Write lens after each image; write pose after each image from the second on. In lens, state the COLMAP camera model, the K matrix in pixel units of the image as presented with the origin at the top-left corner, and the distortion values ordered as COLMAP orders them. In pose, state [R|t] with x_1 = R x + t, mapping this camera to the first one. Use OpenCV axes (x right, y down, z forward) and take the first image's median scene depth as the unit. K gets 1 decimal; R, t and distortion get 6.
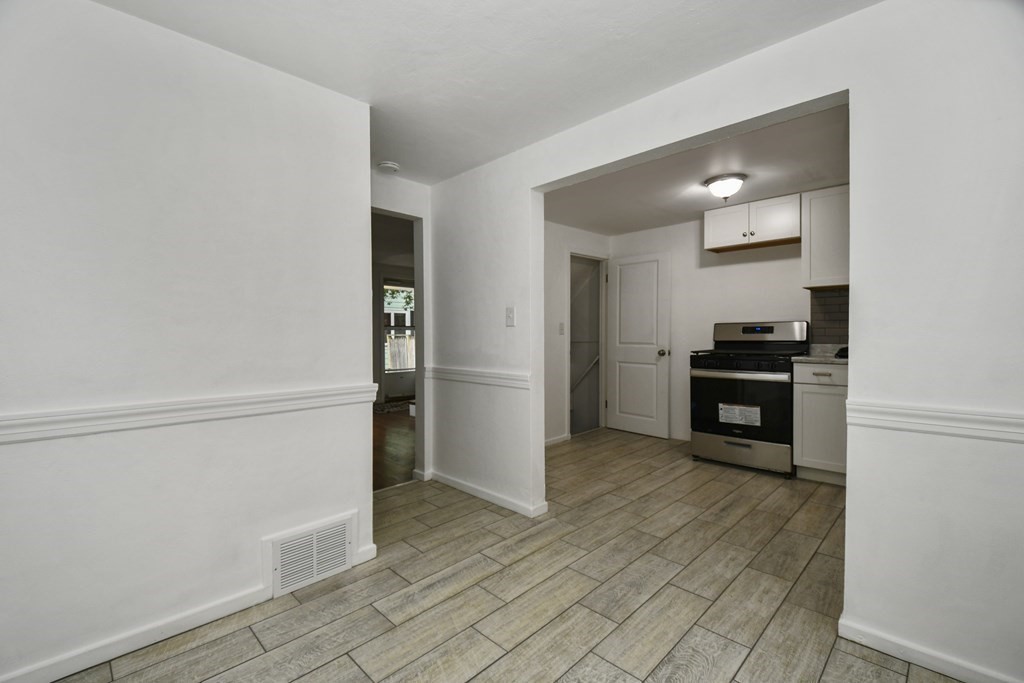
lens RADIAL K [[446.5, 0, 506.6], [0, 446.5, 337.2], [0, 0, 1]] dist [0.015420, -0.009797]
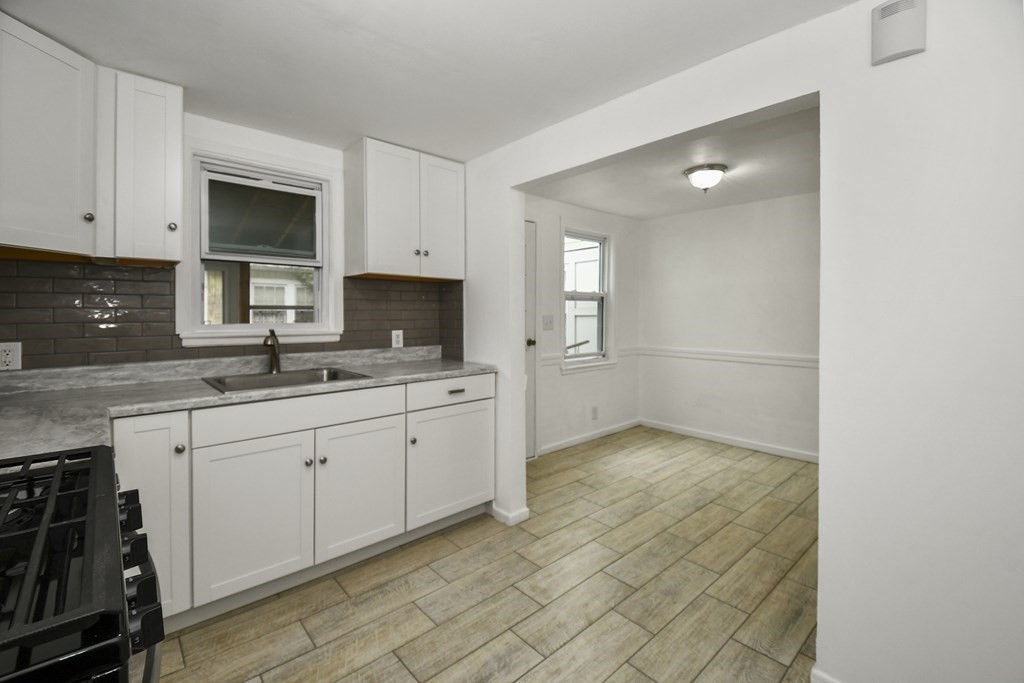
lens RADIAL K [[444.7, 0, 506.2], [0, 444.7, 315.6], [0, 0, 1]] dist [0.036993, -0.028137]
pose [[-0.998006, 0.001636, 0.063104, 0.462326], [0.002641, 0.999871, 0.015851, -0.072267], [-0.063069, 0.015986, -0.997881, 1.700096]]
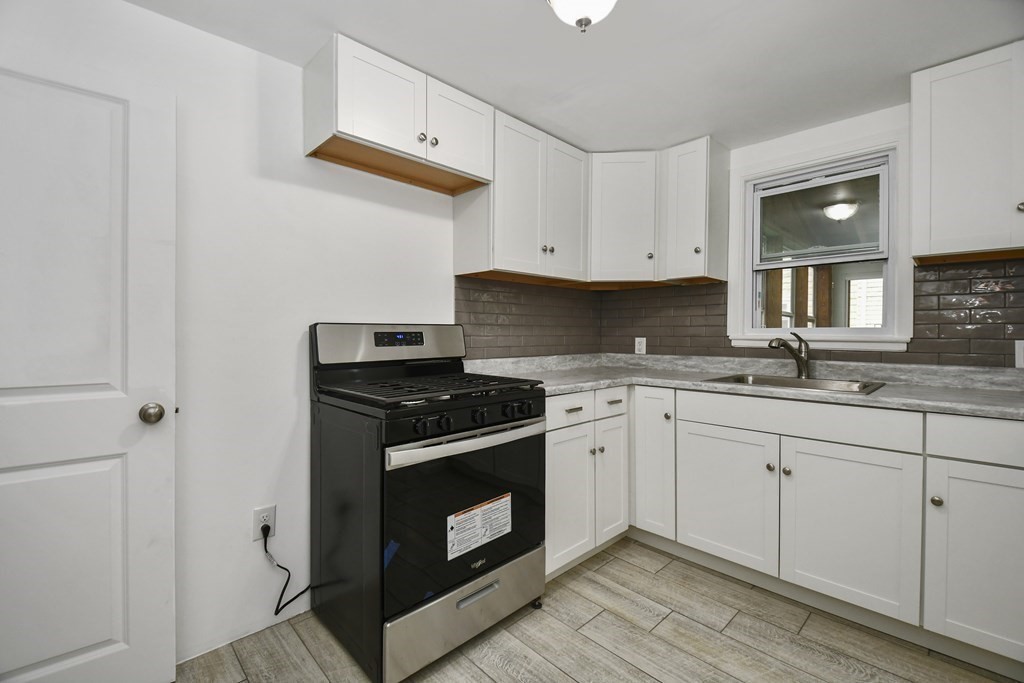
lens RADIAL K [[446.5, 0, 506.6], [0, 446.5, 337.2], [0, 0, 1]] dist [0.015420, -0.009797]
pose [[0.024855, -0.005952, 0.999673, 0.090847], [0.007276, 0.999957, 0.005773, -0.031148], [-0.999665, 0.007130, 0.024897, 1.369870]]
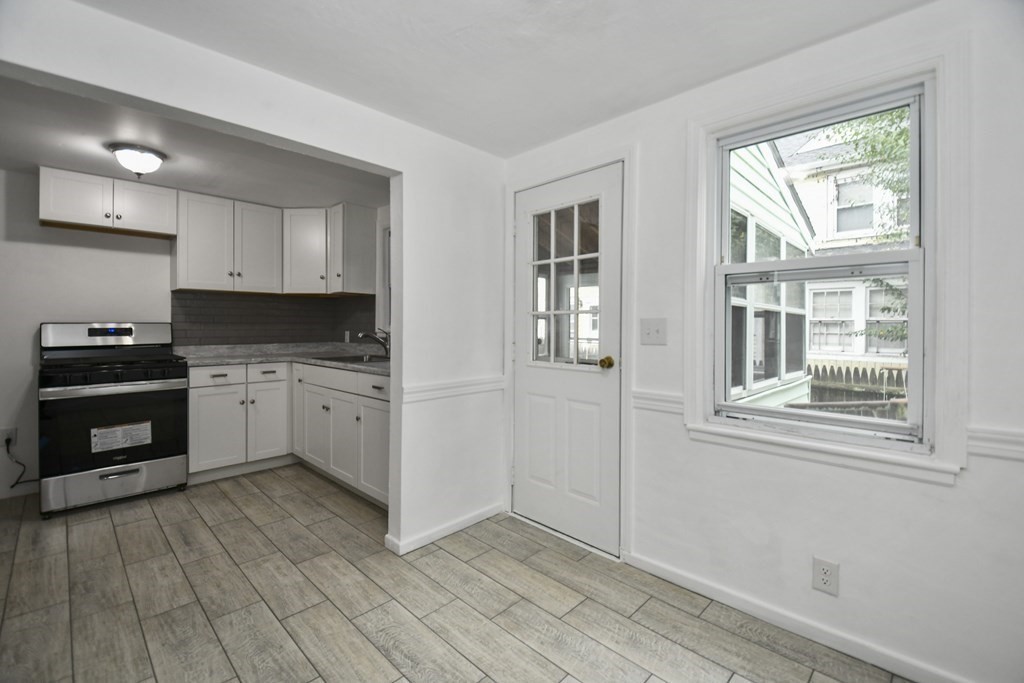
lens RADIAL K [[447.5, 0, 506.8], [0, 447.5, 327.2], [0, 0, 1]] dist [0.012834, -0.011097]
pose [[0.001294, -0.001873, 0.999997, -0.428265], [0.006871, 0.999975, 0.001864, -0.034572], [-0.999976, 0.006868, 0.001307, 0.420130]]
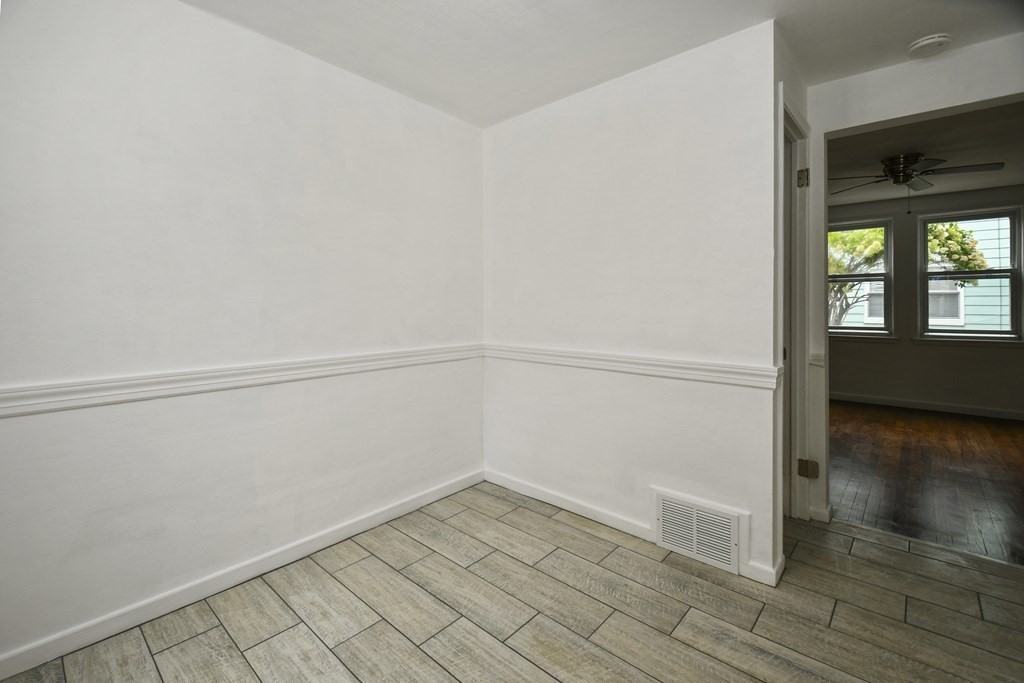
lens RADIAL K [[452.5, 0, 504.1], [0, 452.5, 307.3], [0, 0, 1]] dist [0.002136, -0.005776]
pose [[0.040770, 0.015111, -0.999054, 0.421088], [-0.003377, 0.999882, 0.014985, -0.013468], [0.999163, 0.002763, 0.040816, 0.425619]]
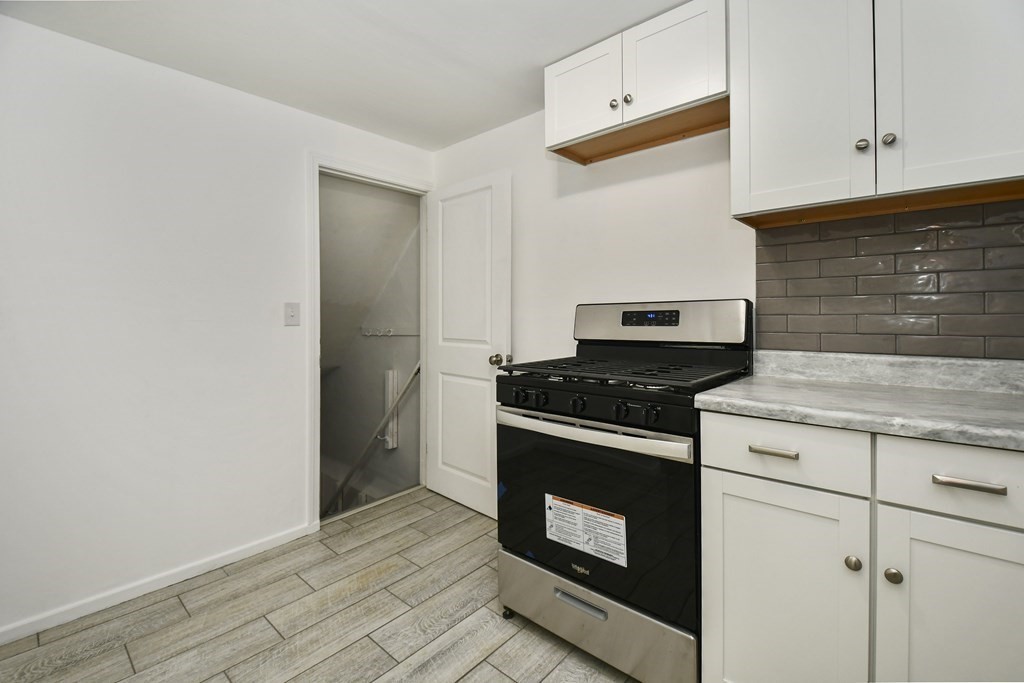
lens RADIAL K [[449.9, 0, 520.3], [0, 449.9, 317.2], [0, 0, 1]] dist [0.002765, -0.001009]
pose [[0.998361, -0.001450, 0.057218, 0.625409], [0.001835, 0.999976, -0.006681, -0.022216], [-0.057207, 0.006775, 0.998339, 0.850727]]
